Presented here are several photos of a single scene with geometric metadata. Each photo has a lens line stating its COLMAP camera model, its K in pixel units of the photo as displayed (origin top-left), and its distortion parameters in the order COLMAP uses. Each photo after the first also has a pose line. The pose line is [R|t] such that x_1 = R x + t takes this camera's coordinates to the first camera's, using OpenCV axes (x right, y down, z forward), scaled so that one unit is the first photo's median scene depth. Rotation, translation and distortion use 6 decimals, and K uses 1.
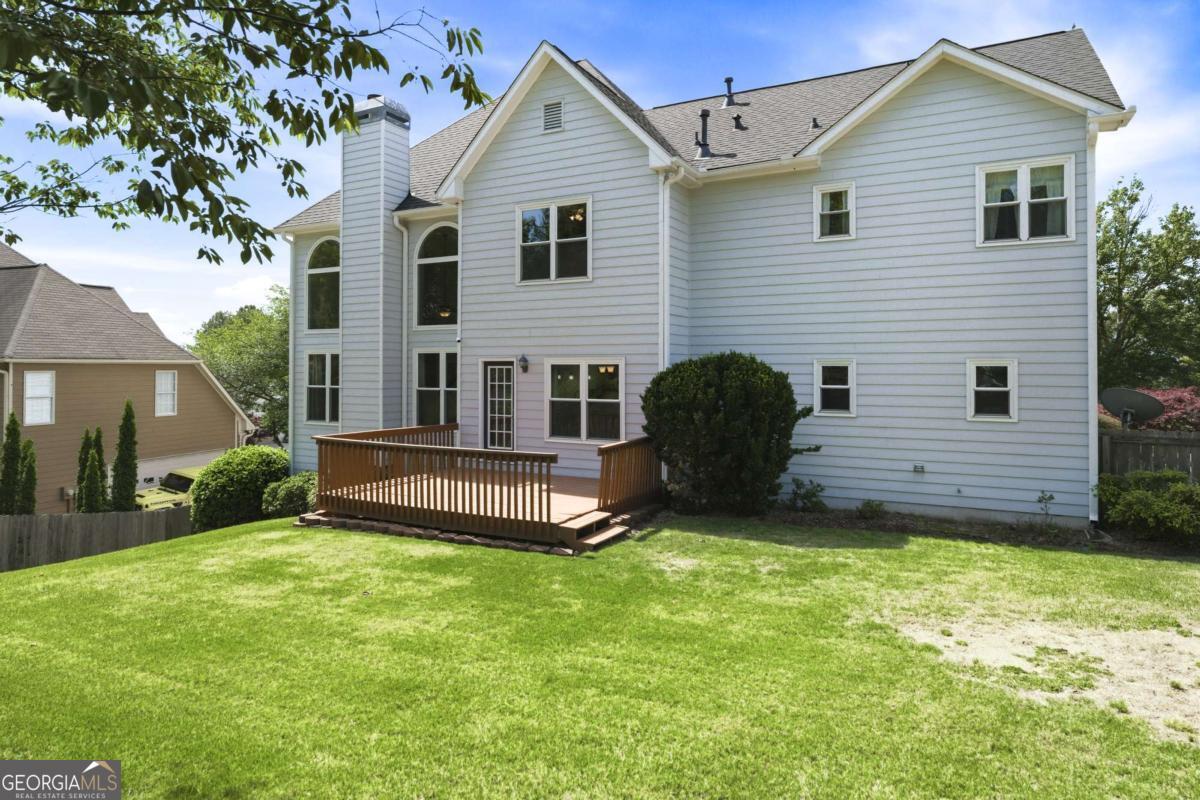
lens RADIAL K [[682.5, 0, 599.5], [0, 682.5, 367.0], [0, 0, 1]] dist [0.000670, 0.000030]
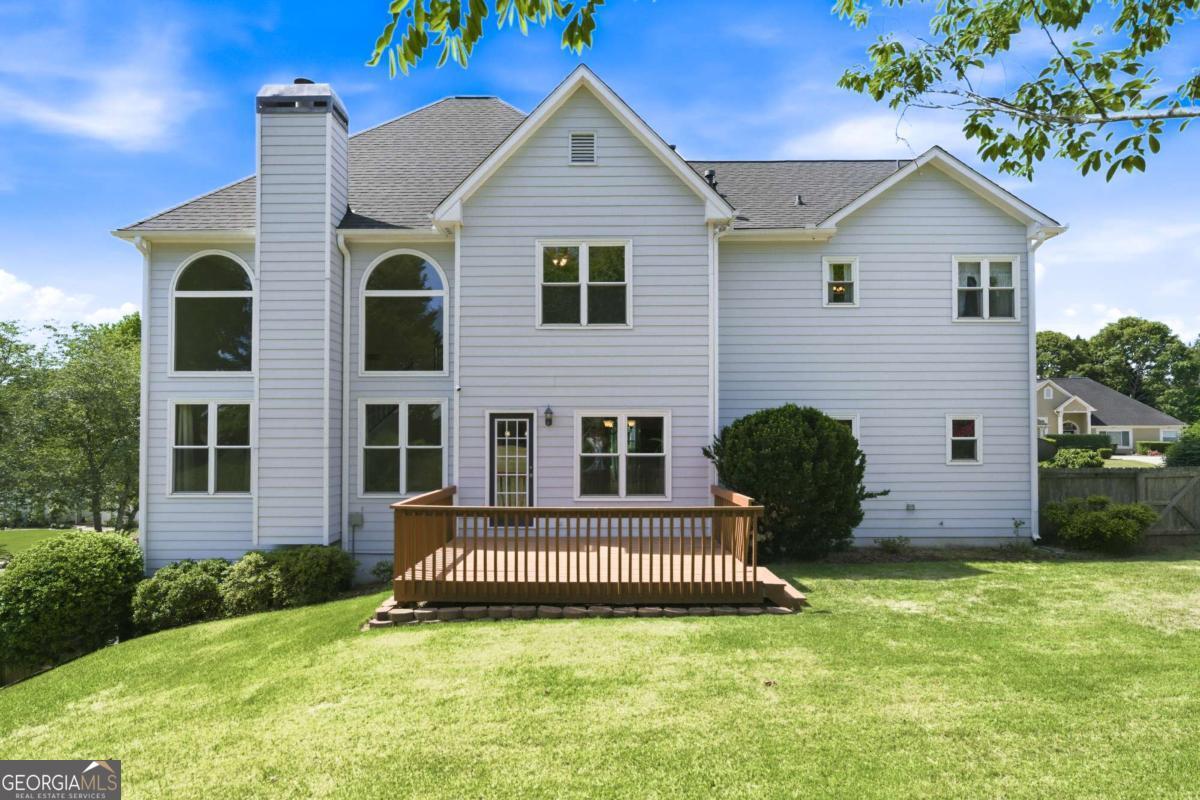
lens RADIAL K [[656.6, 0, 596.8], [0, 656.6, 425.9], [0, 0, 1]] dist [-0.000092, 0.000763]
pose [[0.894022, 0.002710, 0.448014, -0.452433], [0.001030, 0.999967, -0.008104, 0.015617], [-0.448021, 0.007707, 0.893990, 0.201437]]
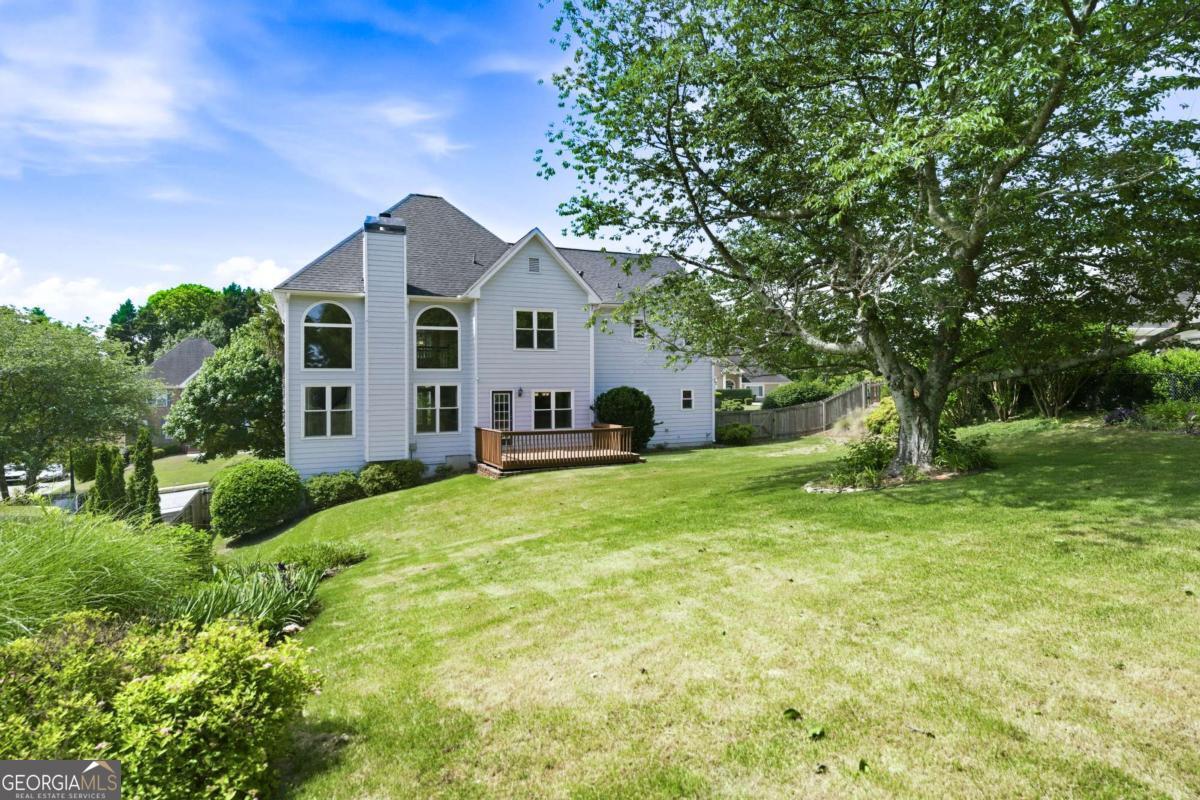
lens RADIAL K [[636.6, 0, 600.0], [0, 636.6, 400.0], [0, 0, 1]] dist [-0.000015, -0.000005]
pose [[0.633495, -0.025658, 0.773321, -1.374060], [0.008066, 0.999615, 0.026558, -0.028600], [-0.773705, -0.010586, 0.633458, -0.302539]]
